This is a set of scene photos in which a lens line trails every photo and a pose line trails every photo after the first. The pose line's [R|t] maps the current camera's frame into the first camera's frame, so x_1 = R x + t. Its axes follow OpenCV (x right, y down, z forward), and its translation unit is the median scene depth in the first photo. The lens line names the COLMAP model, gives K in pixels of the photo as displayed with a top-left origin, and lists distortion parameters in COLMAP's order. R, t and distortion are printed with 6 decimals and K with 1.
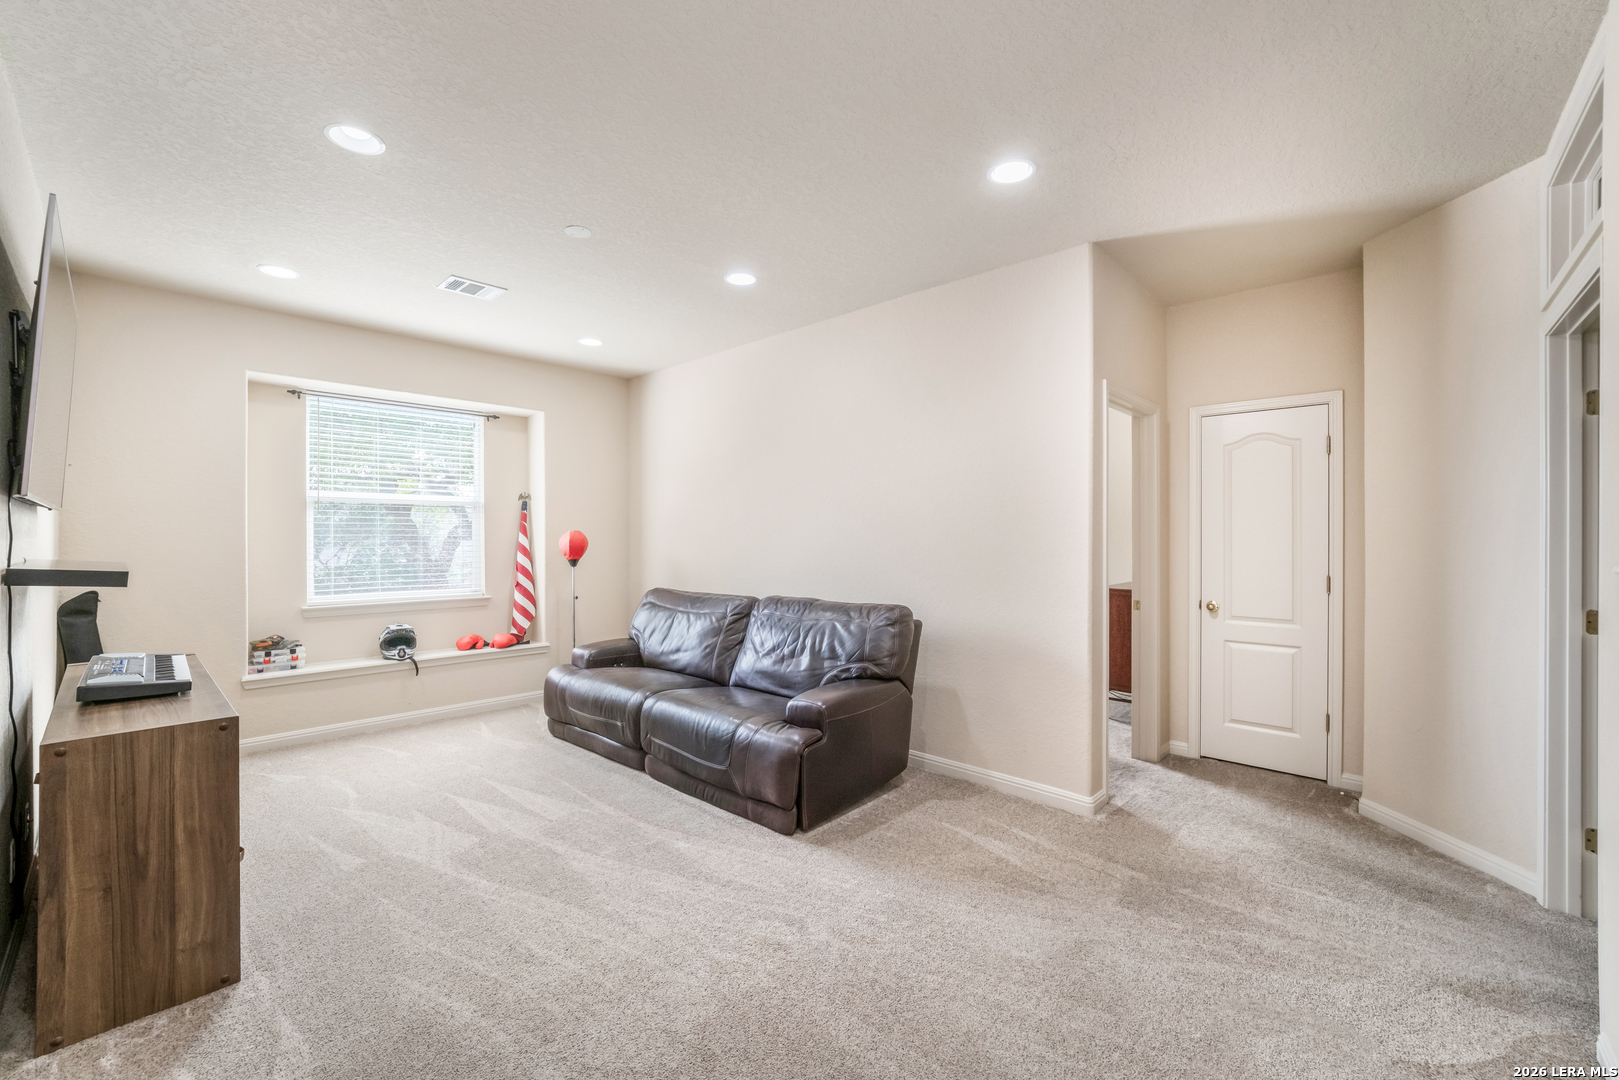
lens RADIAL K [[647.6, 0, 811.2], [0, 647.6, 540.9], [0, 0, 1]] dist [-0.030343, 0.008553]
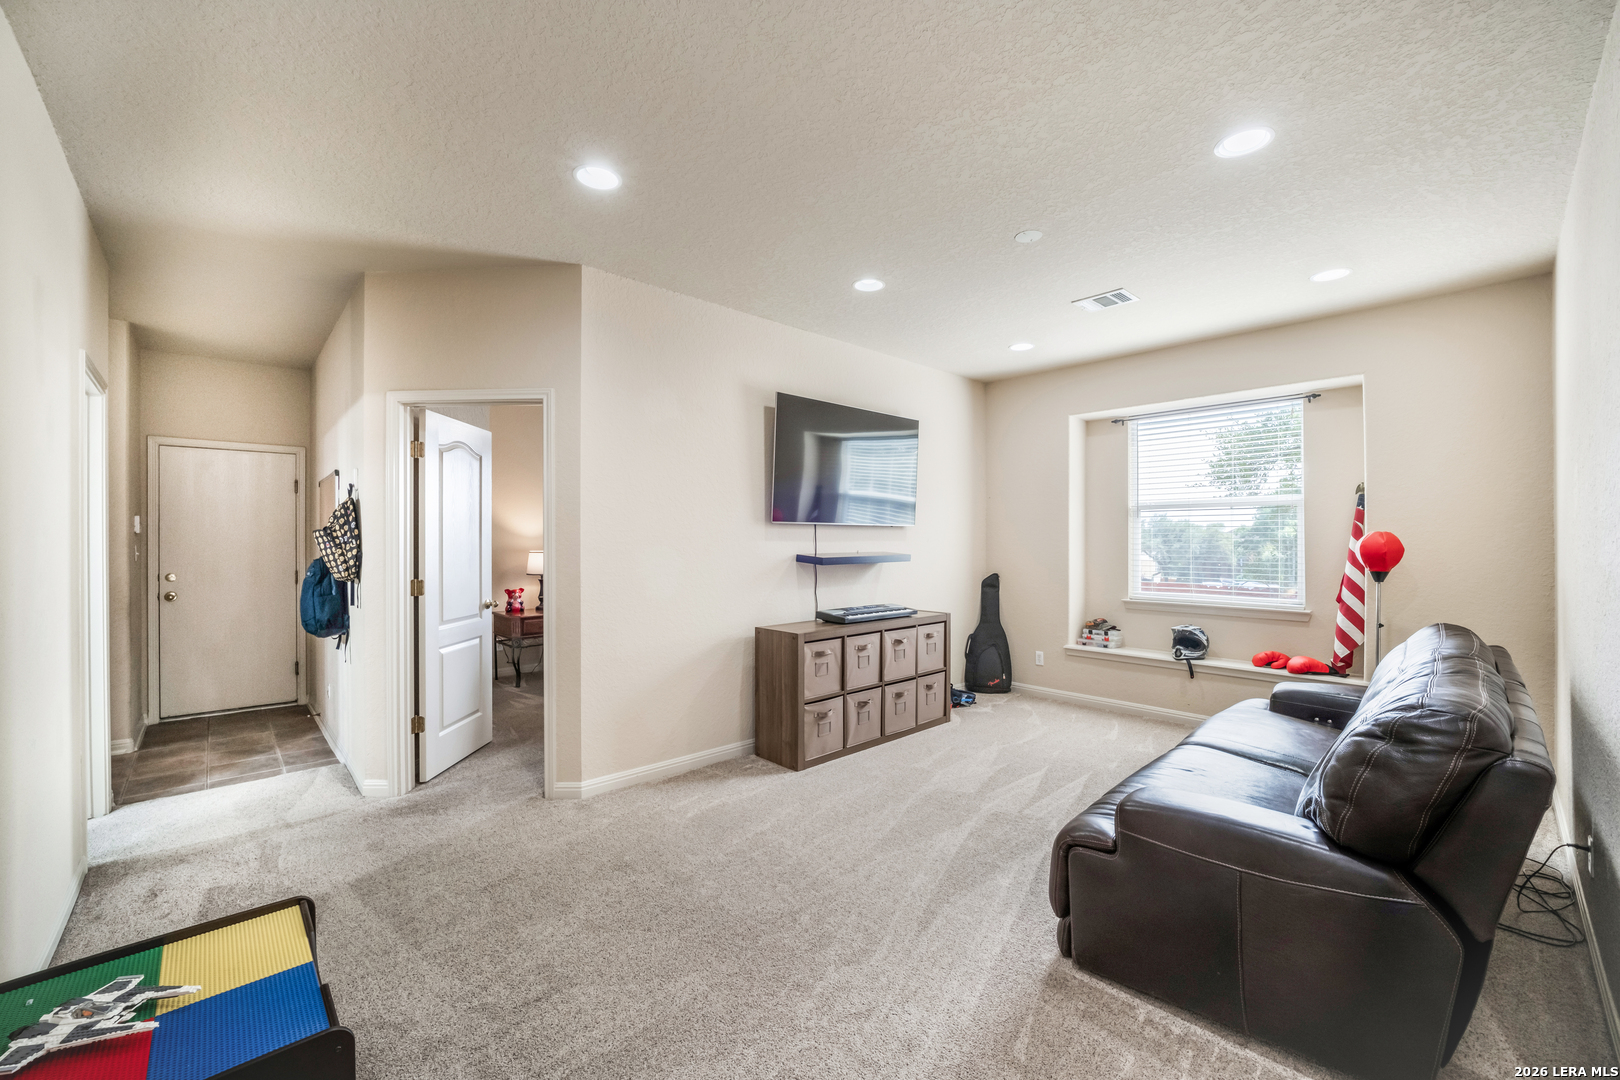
lens RADIAL K [[648.0, 0, 811.7], [0, 648.0, 540.9], [0, 0, 1]] dist [-0.030343, 0.008553]
pose [[-0.054068, -0.000275, -0.998537, 0.468590], [-0.006046, 0.999982, 0.000052, -0.001952], [0.998519, 0.006040, -0.054068, 0.509944]]
